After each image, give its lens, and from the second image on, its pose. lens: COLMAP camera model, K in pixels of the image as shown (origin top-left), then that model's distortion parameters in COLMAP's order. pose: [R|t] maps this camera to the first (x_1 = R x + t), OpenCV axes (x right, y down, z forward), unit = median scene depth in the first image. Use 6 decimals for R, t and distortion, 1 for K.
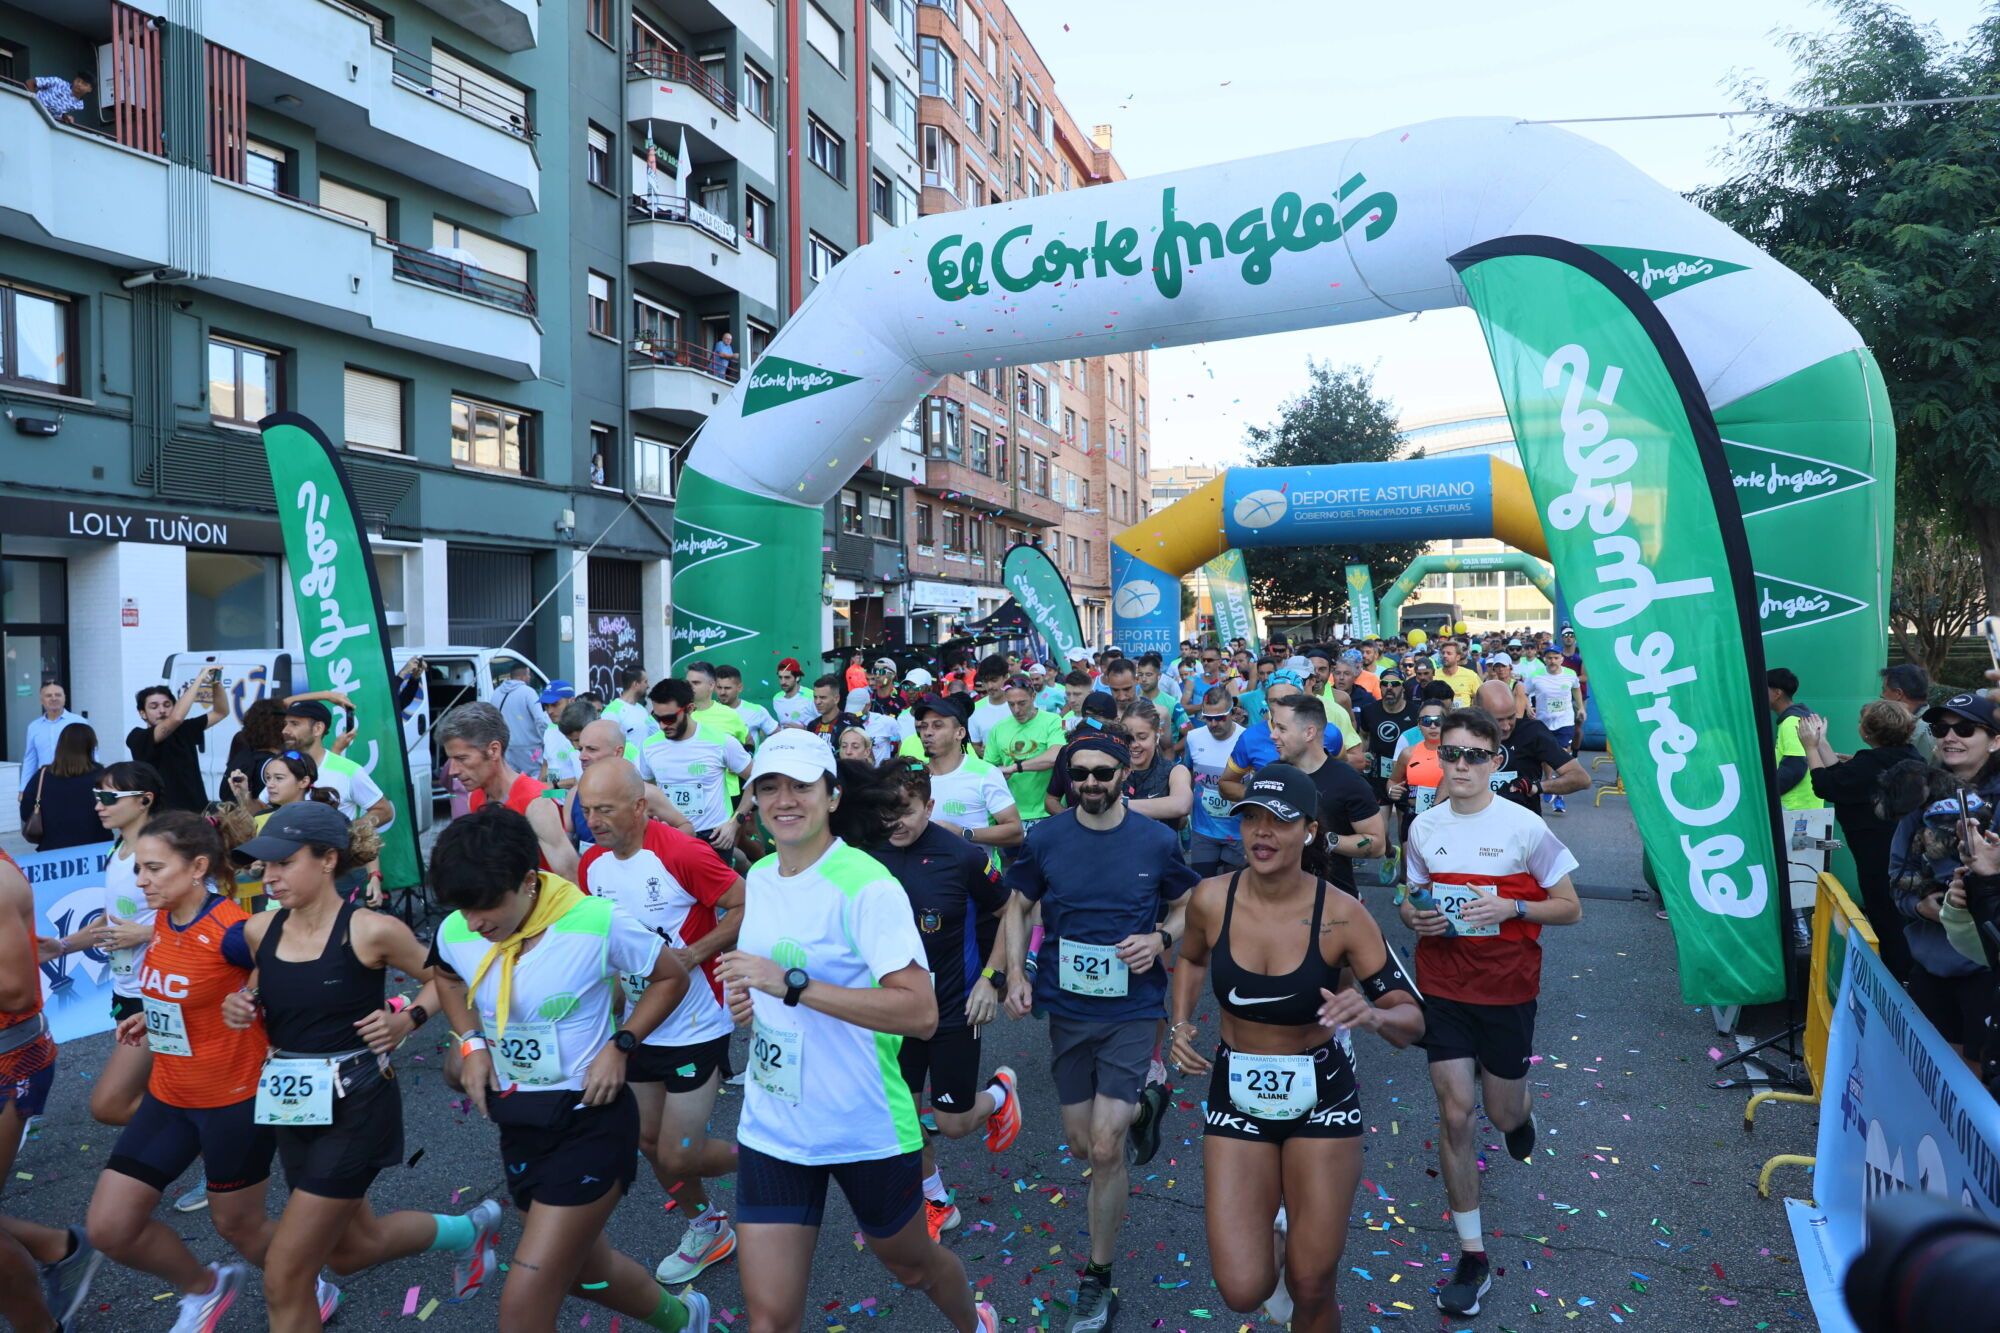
lens RADIAL K [[1357.5, 0, 1005.9], [0, 1357.5, 657.2], [0, 0, 1]] dist [-0.105115, 0.073341]
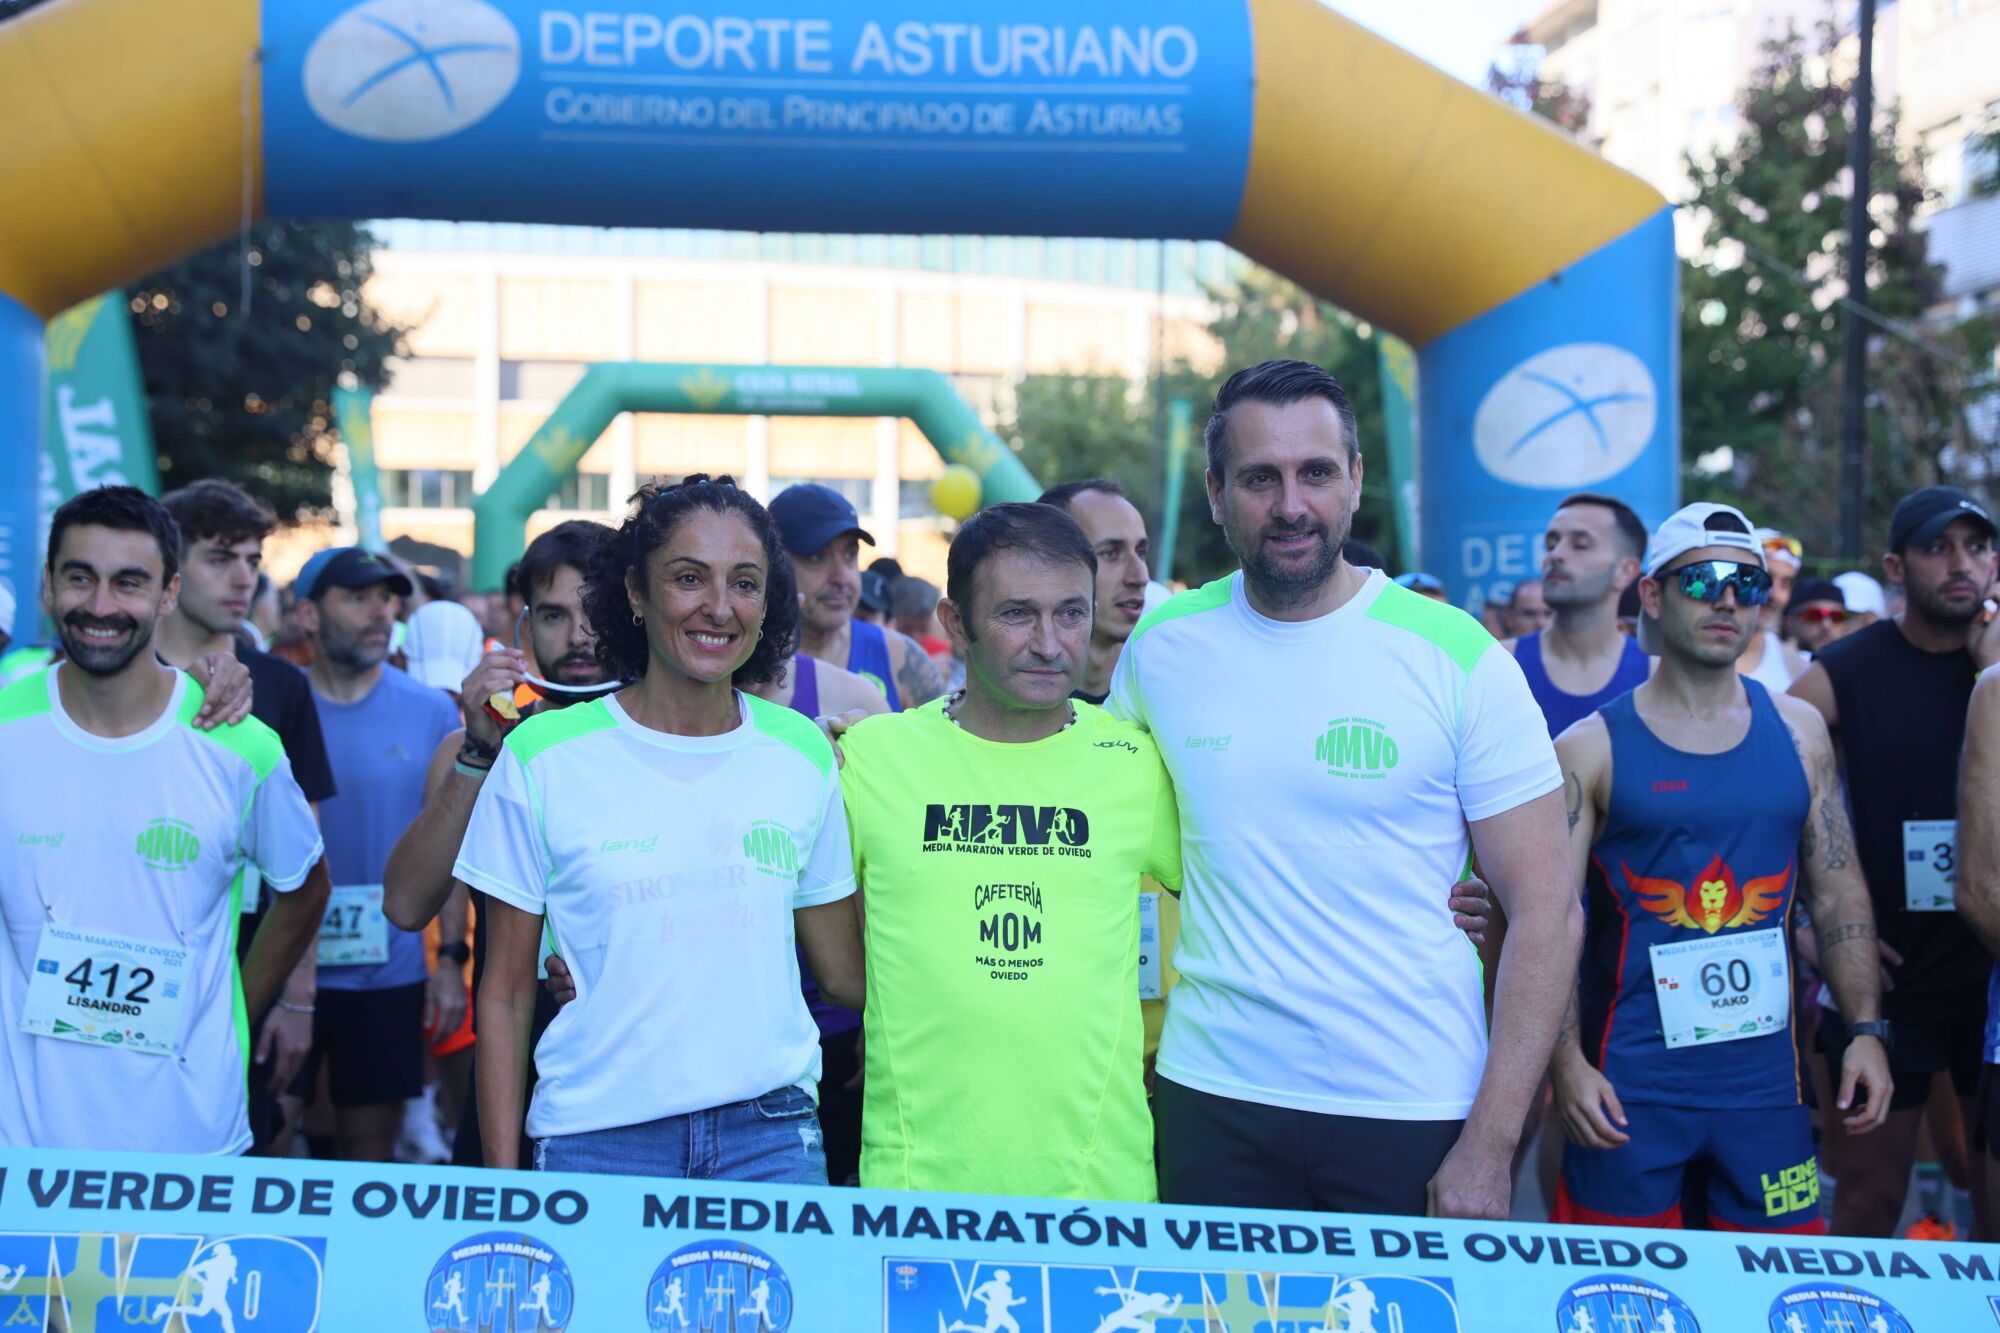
lens RADIAL K [[3697.2, 0, 1008.6], [0, 3697.2, 703.0], [0, 0, 1]] dist [0.187027, 0.000000]
pose [[0.864204, 0.016001, 0.502886, -0.062984], [-0.015013, 0.999869, -0.006014, 0.012801], [-0.502917, -0.002353, 0.864332, 0.301423]]
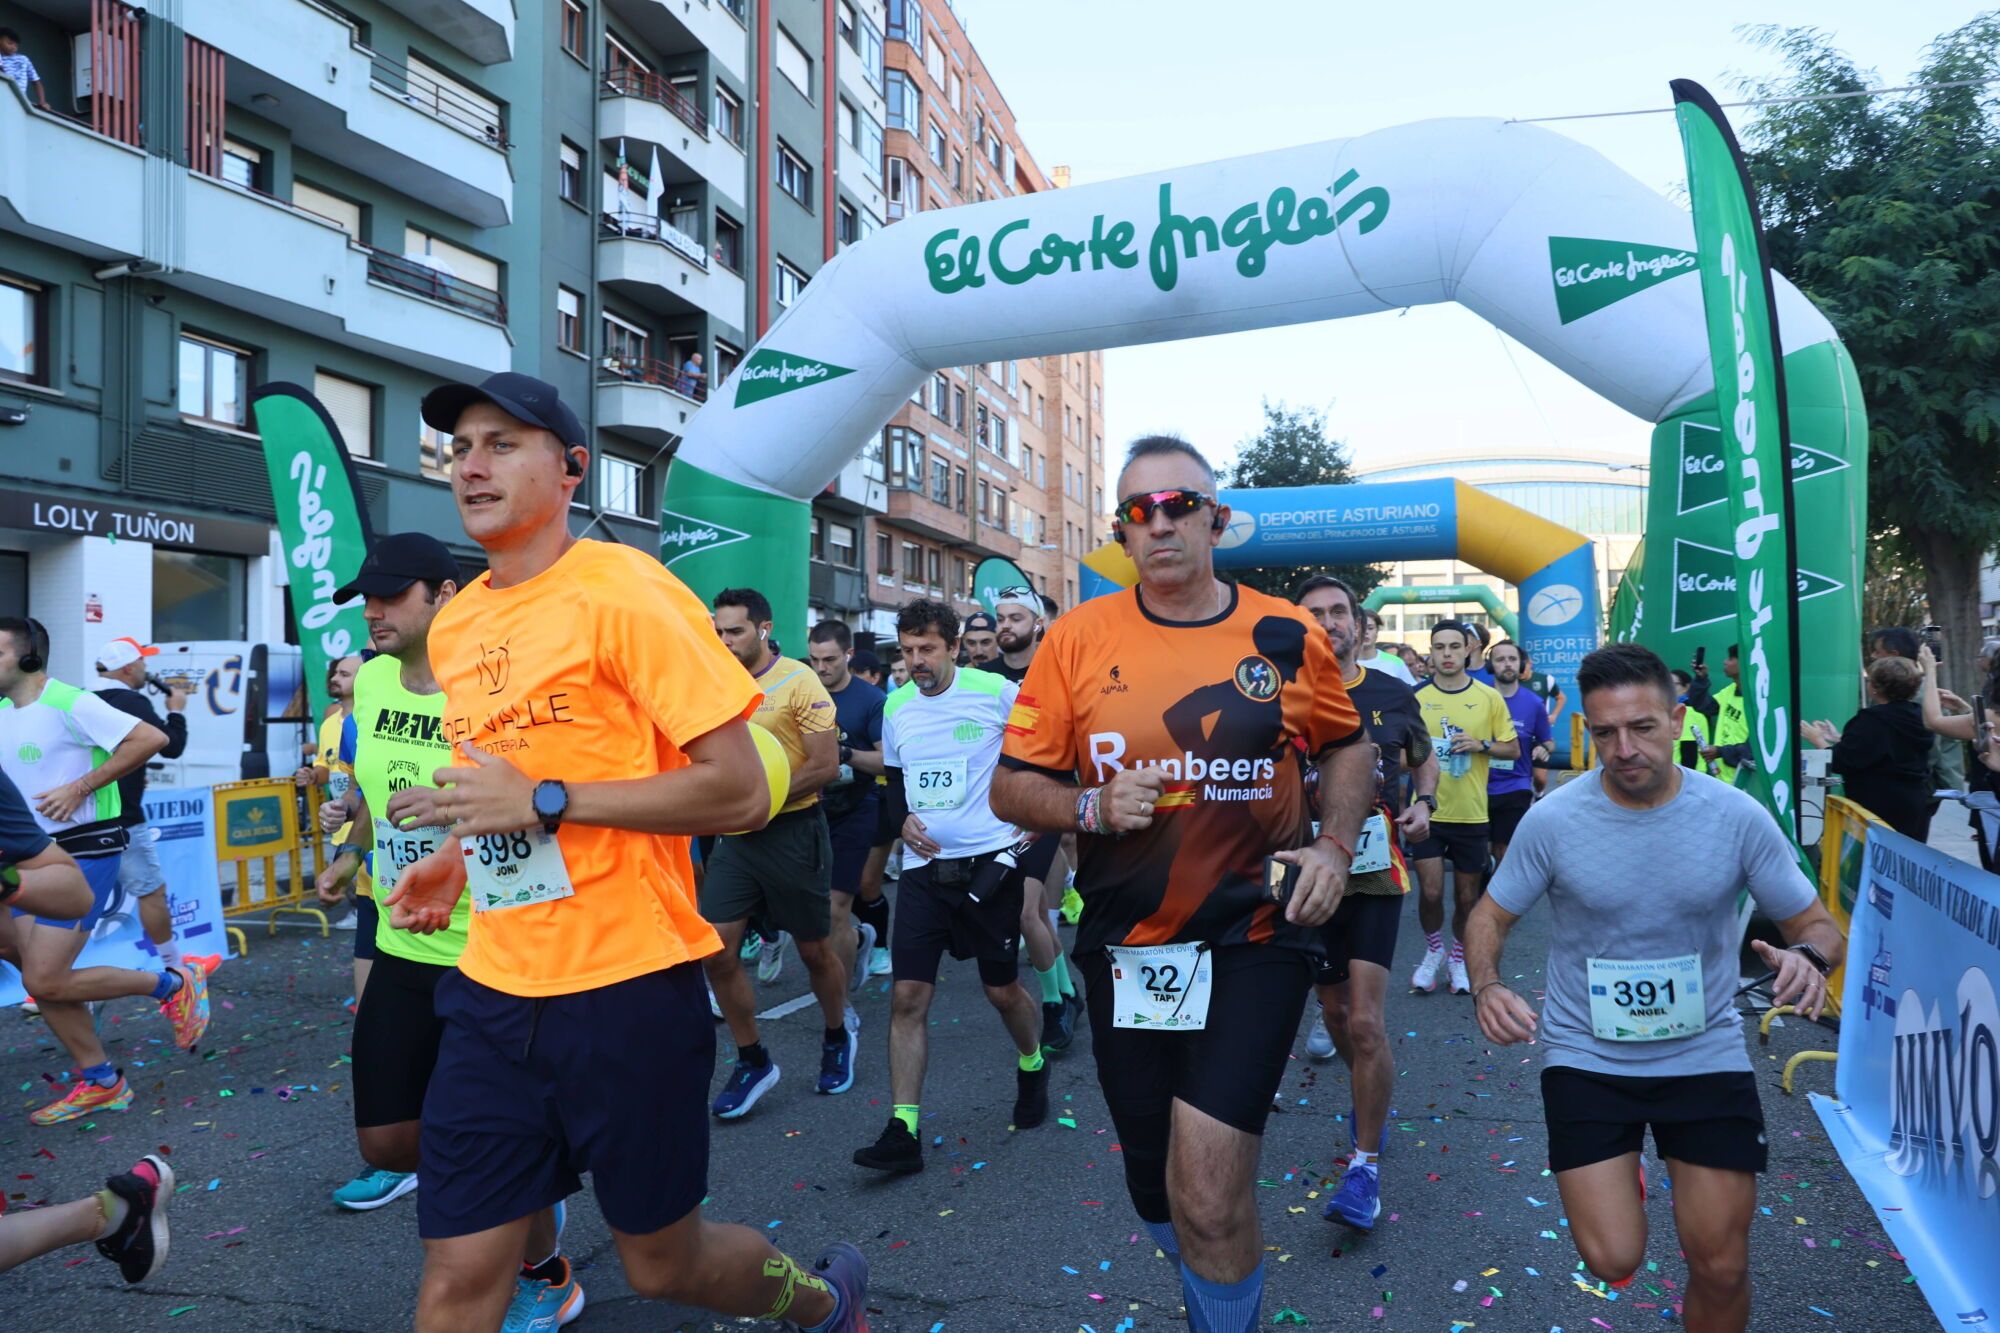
lens RADIAL K [[1357.5, 0, 1005.8], [0, 1357.5, 677.5], [0, 0, 1]] dist [-0.105115, 0.073341]
pose [[0.999236, 0.008272, 0.038188, -0.014494], [-0.007580, 0.999805, -0.018232, 0.018815], [-0.038331, 0.017929, 0.999104, -0.003198]]
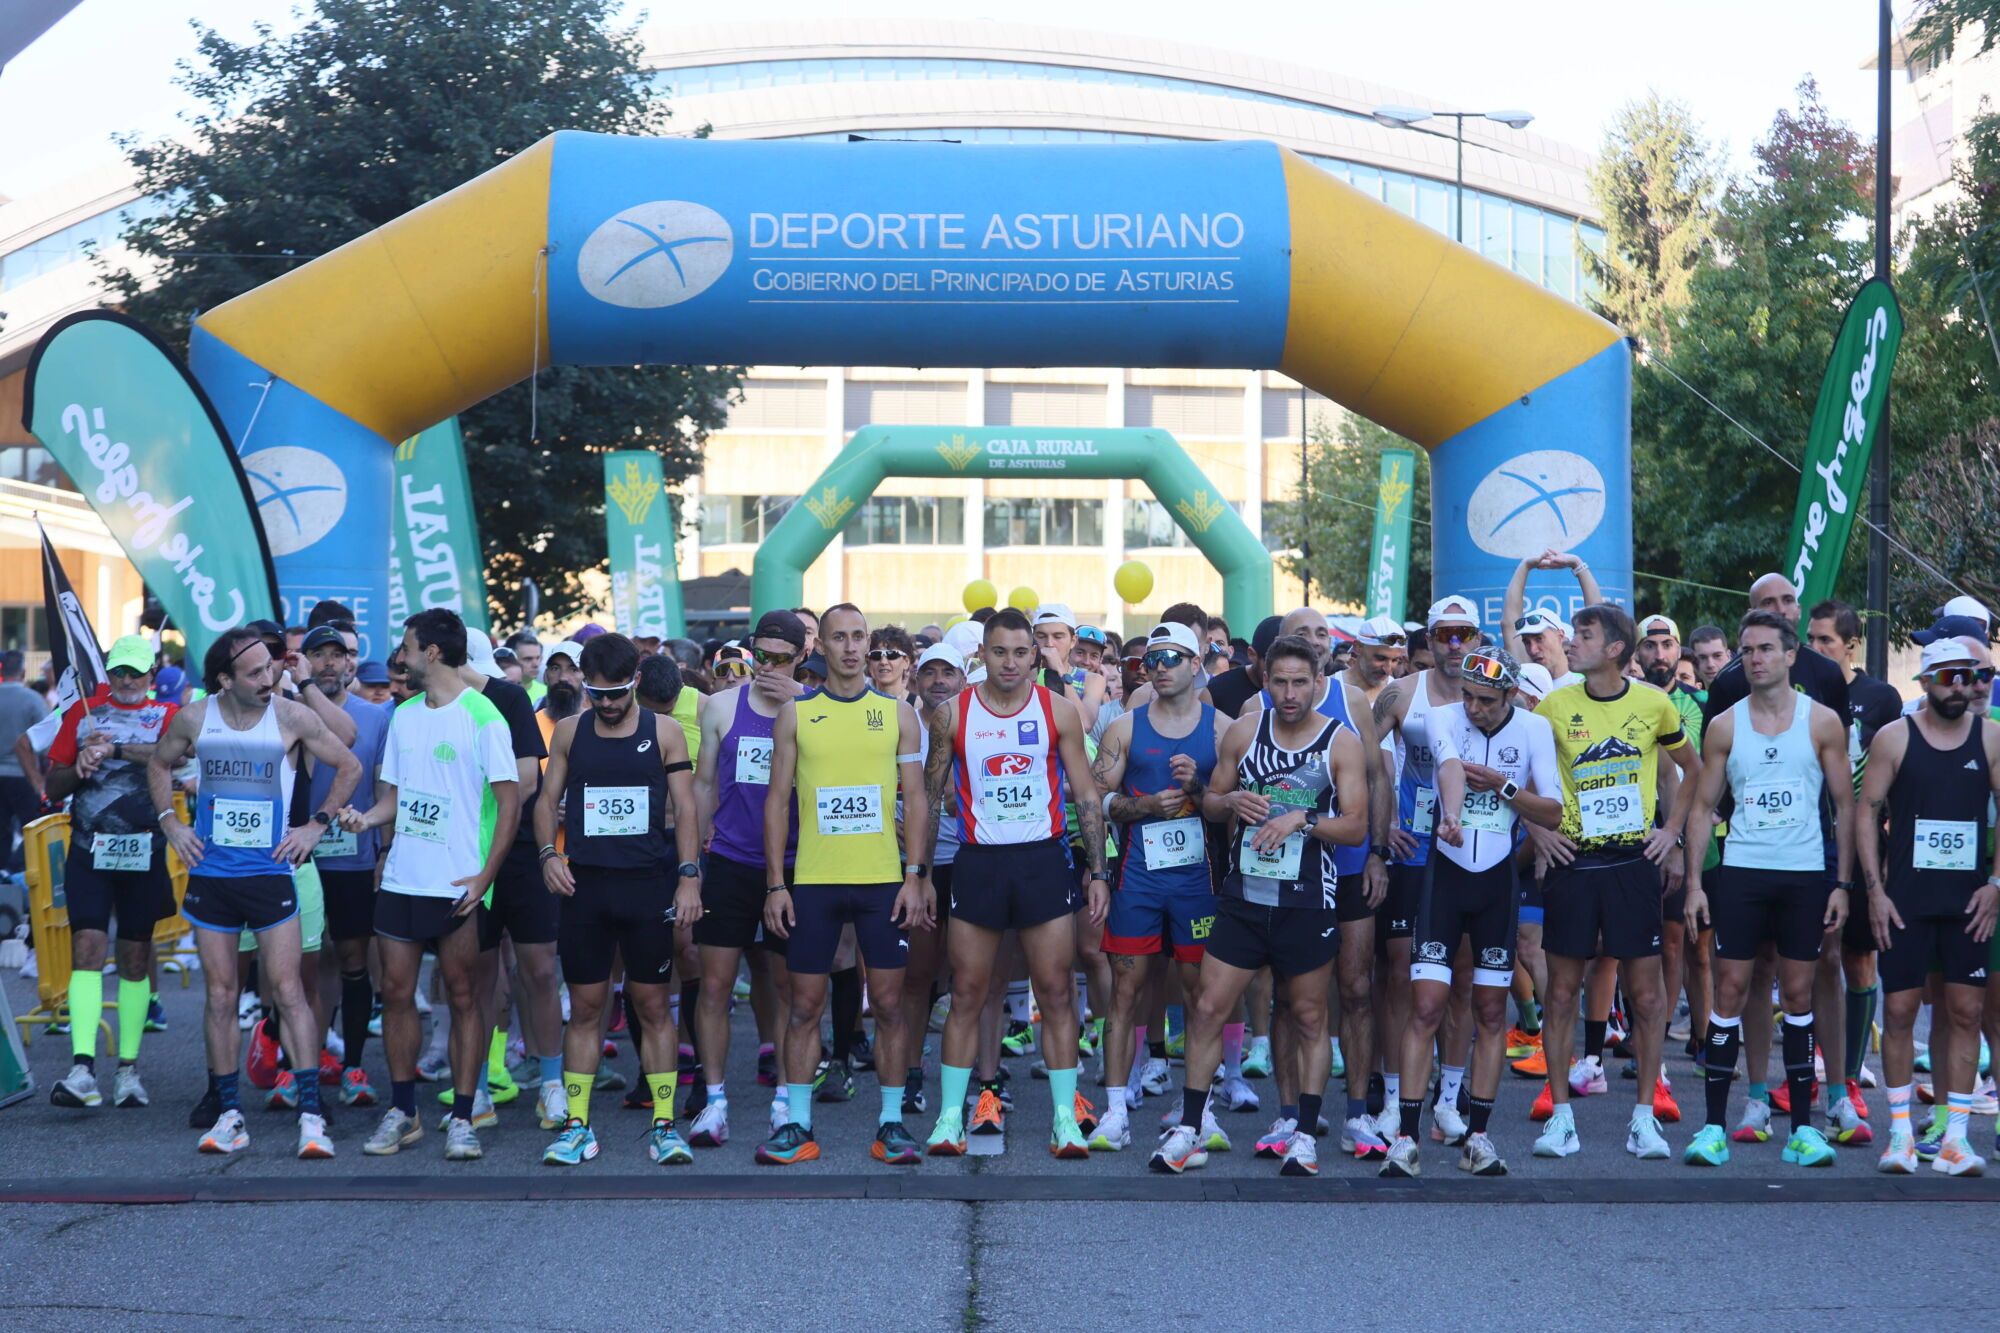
lens RADIAL K [[4171.4, 0, 1088.6], [0, 4171.4, 744.0], [0, 0, 1]] dist [-0.282914, 0.000000]
pose [[0.902810, 0.016837, 0.429711, -0.152751], [-0.015903, 0.999857, -0.005763, 0.018922], [-0.429746, -0.001631, 0.902948, -0.009324]]
